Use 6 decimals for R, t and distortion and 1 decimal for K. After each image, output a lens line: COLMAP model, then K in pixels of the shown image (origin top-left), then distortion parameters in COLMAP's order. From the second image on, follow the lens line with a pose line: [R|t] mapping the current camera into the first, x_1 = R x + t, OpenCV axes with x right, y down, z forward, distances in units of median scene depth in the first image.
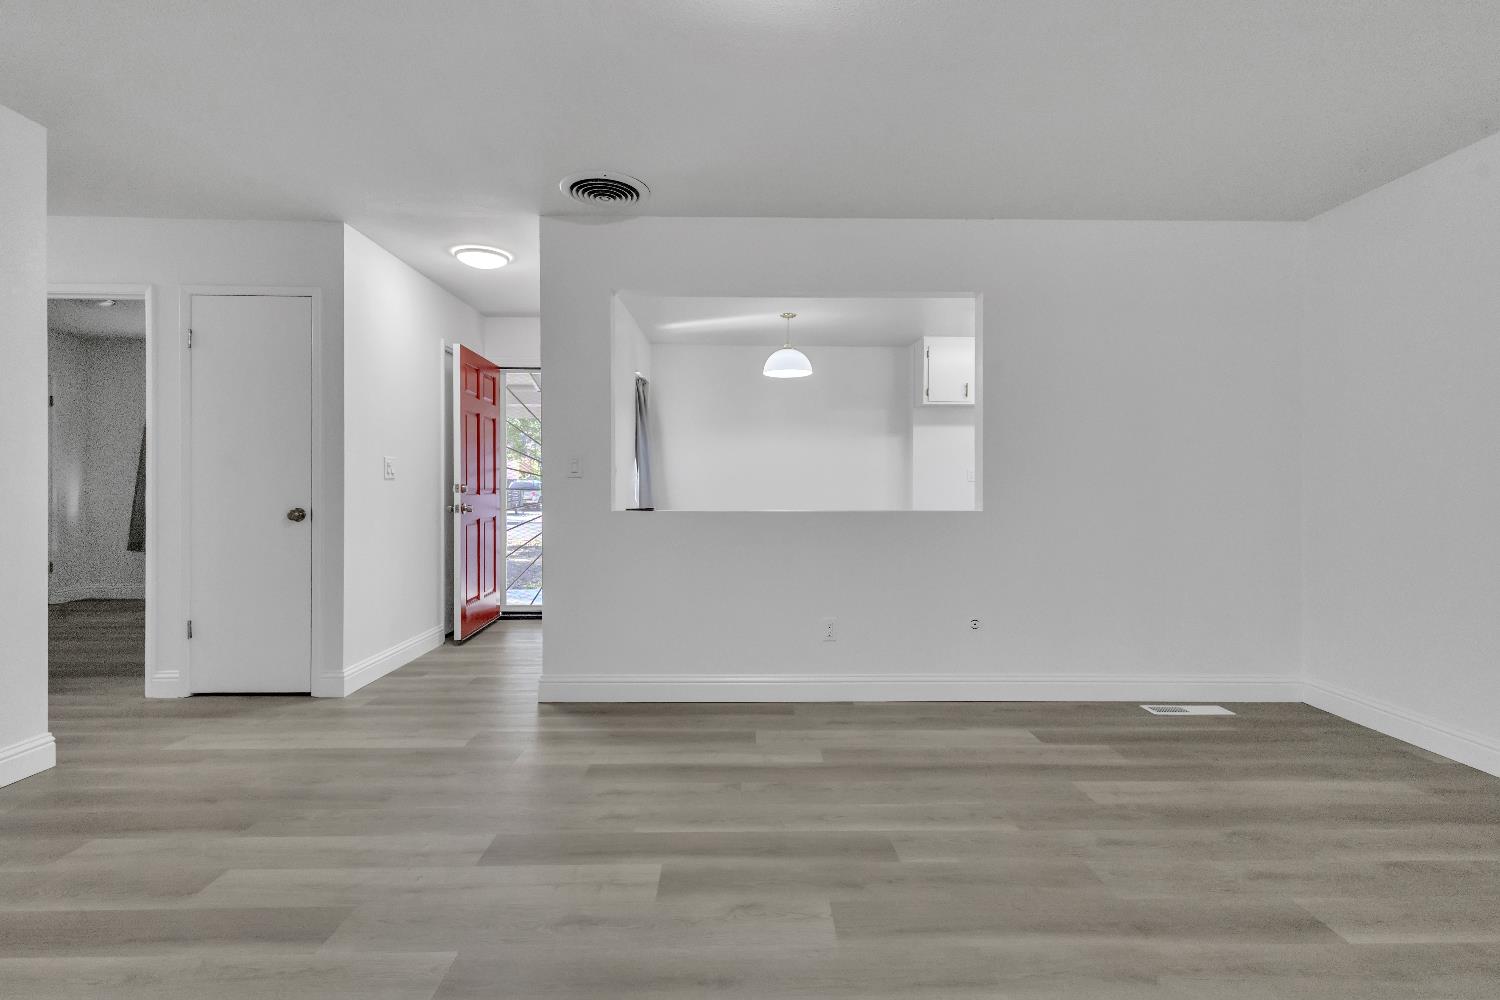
lens RADIAL K [[700.2, 0, 752.5], [0, 700.2, 491.6], [0, 0, 1]] dist [0.017866, -0.008030]
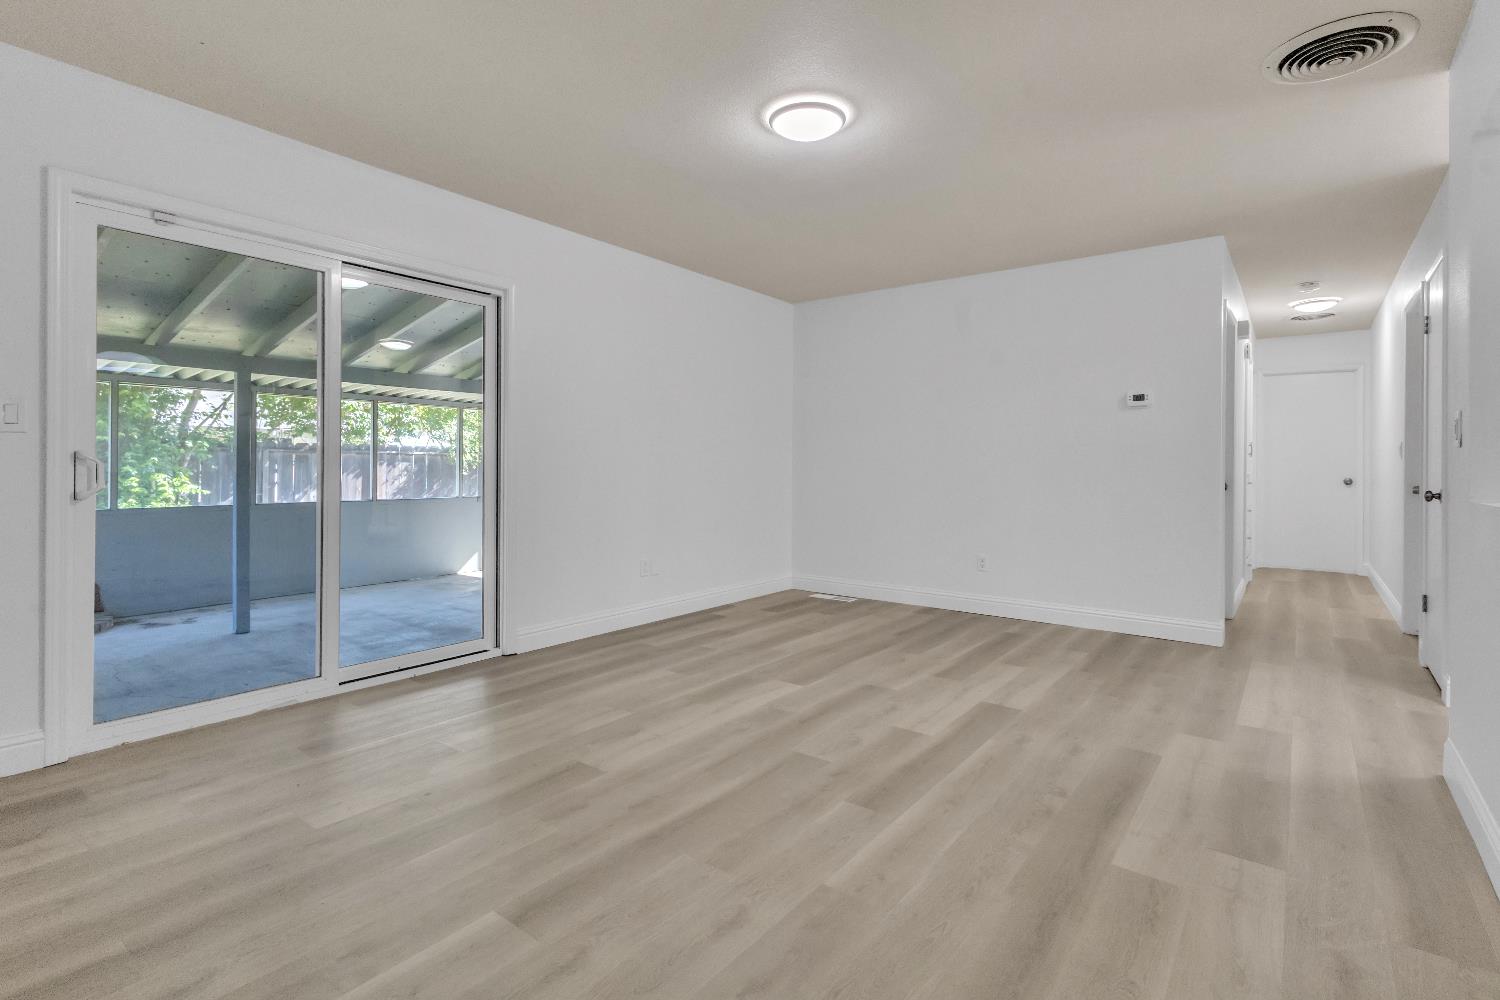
lens RADIAL K [[710.3, 0, 751.6], [0, 710.3, 470.0], [0, 0, 1]] dist [0.010212, -0.001579]
pose [[-0.625042, -0.004552, -0.780578, 0.748675], [-0.016388, 0.999839, 0.007292, 0.007275], [0.780419, 0.017350, -0.625016, 1.011705]]
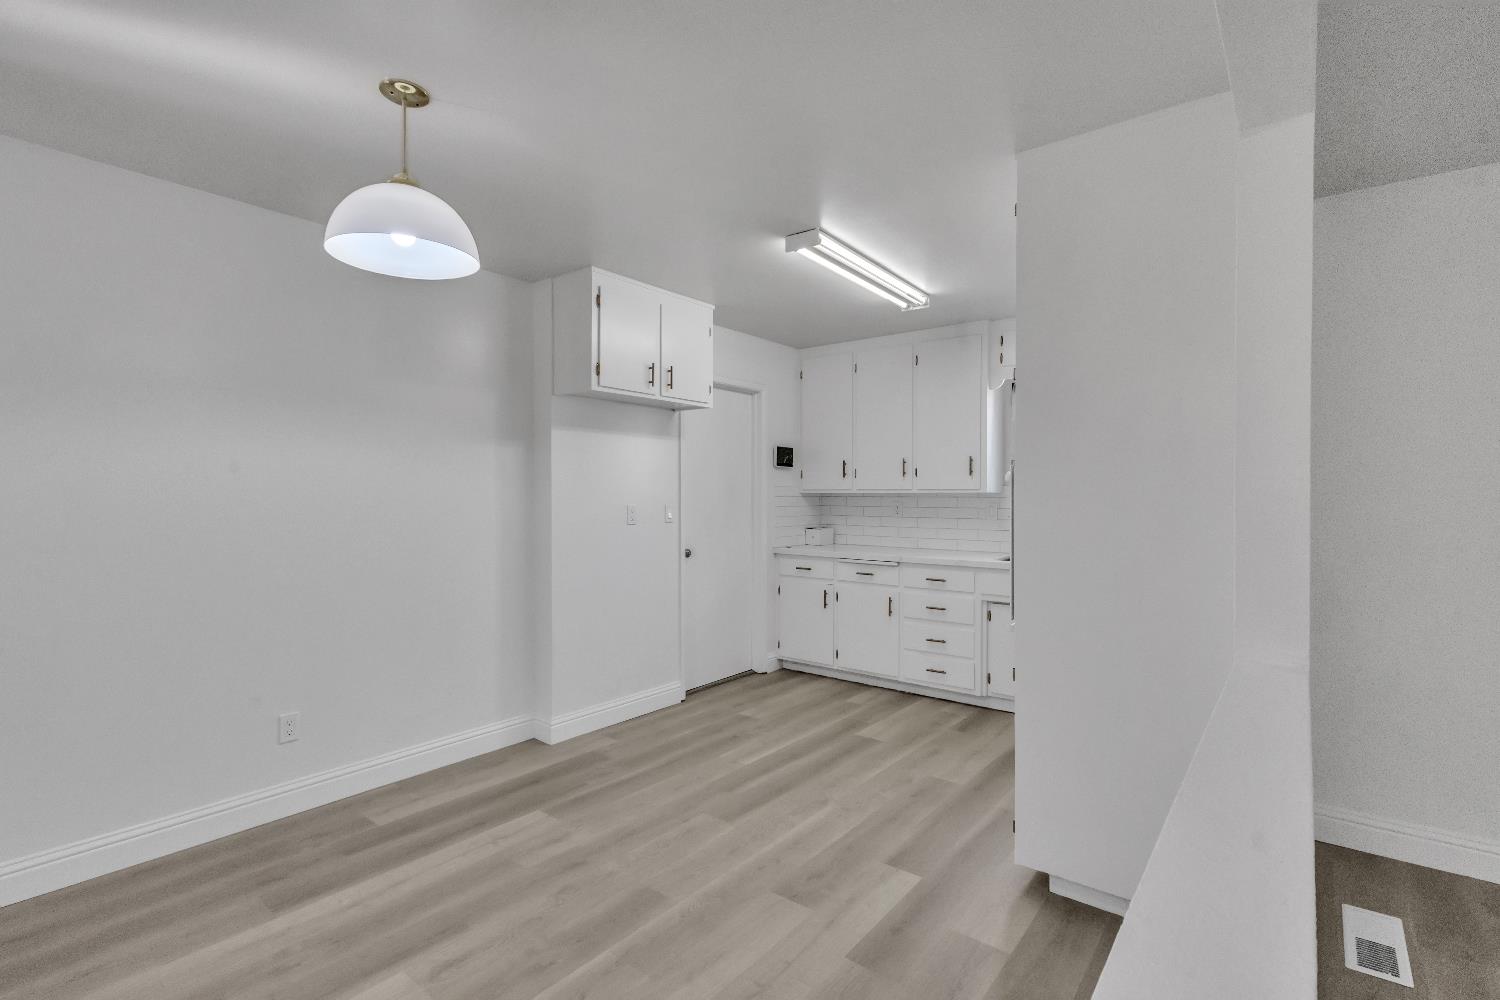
lens RADIAL K [[699.1, 0, 751.9], [0, 699.1, 499.2], [0, 0, 1]] dist [0.012079, -0.001313]
pose [[0.636985, -0.008136, 0.770833, -0.199439], [0.005725, 0.999967, 0.005824, -0.084651], [-0.770855, 0.000703, 0.637011, 1.125239]]
